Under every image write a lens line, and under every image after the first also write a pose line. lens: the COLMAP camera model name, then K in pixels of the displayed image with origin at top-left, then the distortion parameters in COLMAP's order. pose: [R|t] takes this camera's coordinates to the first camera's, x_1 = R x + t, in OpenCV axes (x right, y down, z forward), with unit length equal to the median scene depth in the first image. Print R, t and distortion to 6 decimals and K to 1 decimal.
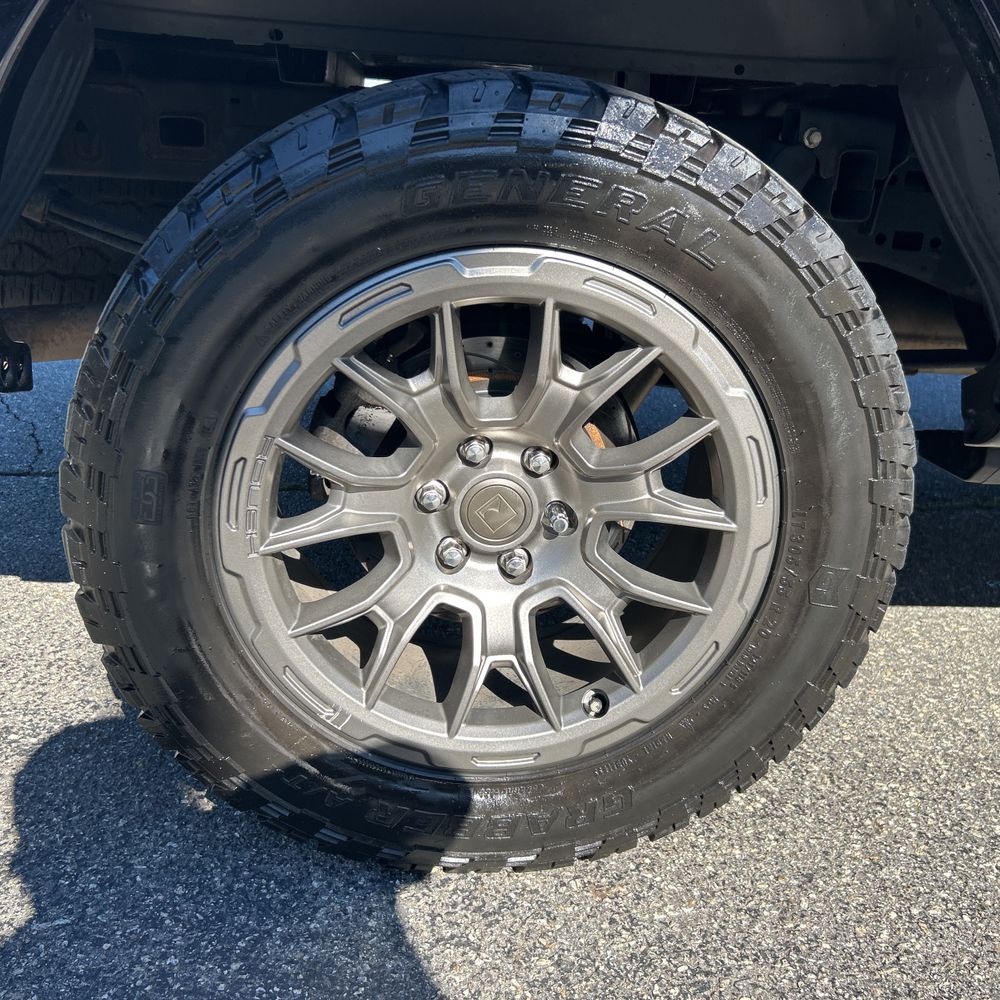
lens RADIAL K [[999.6, 0, 519.8], [0, 999.6, 485.9], [0, 0, 1]] dist [0.025909, -0.032705]
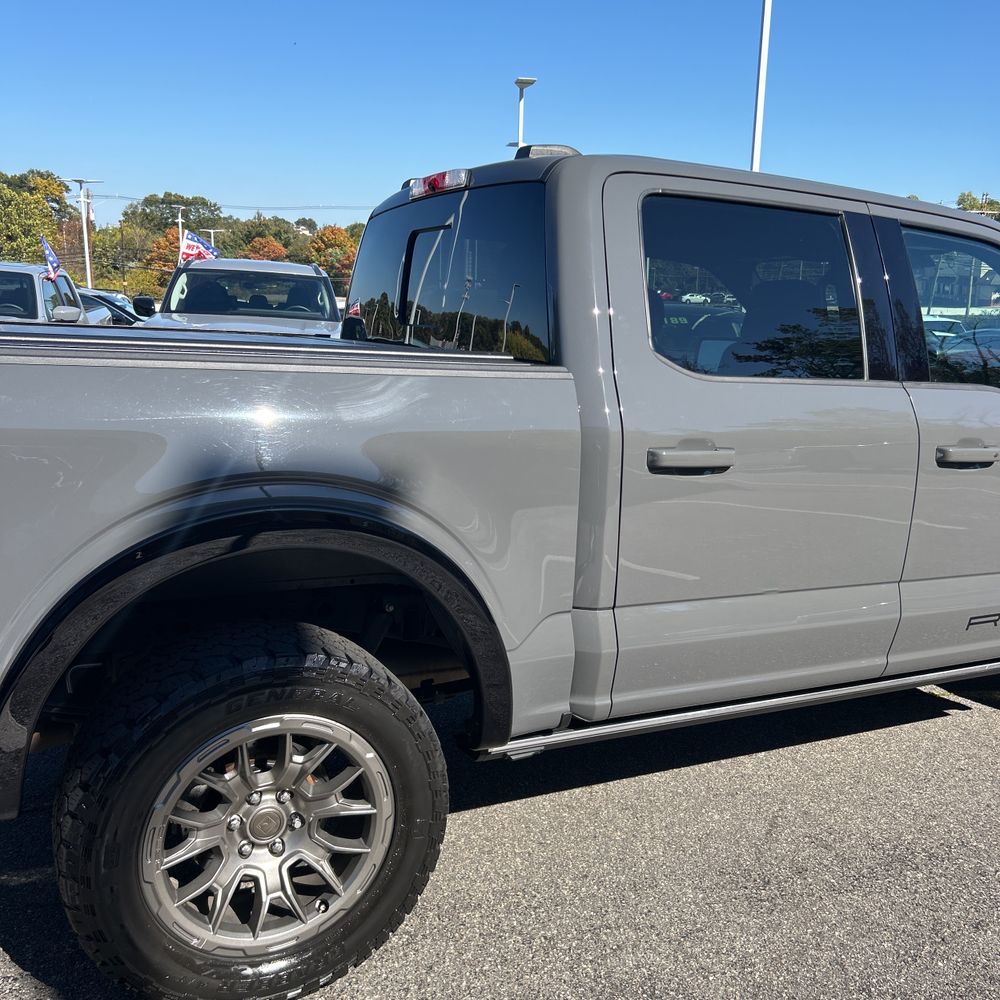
lens RADIAL K [[999.6, 0, 519.8], [0, 999.6, 485.9], [0, 0, 1]] dist [0.025909, -0.032705]
pose [[0.927451, -0.083066, 0.364603, -0.243873], [0.143163, 0.979605, -0.140989, -0.303727], [-0.345455, 0.182959, 0.920427, -1.301920]]
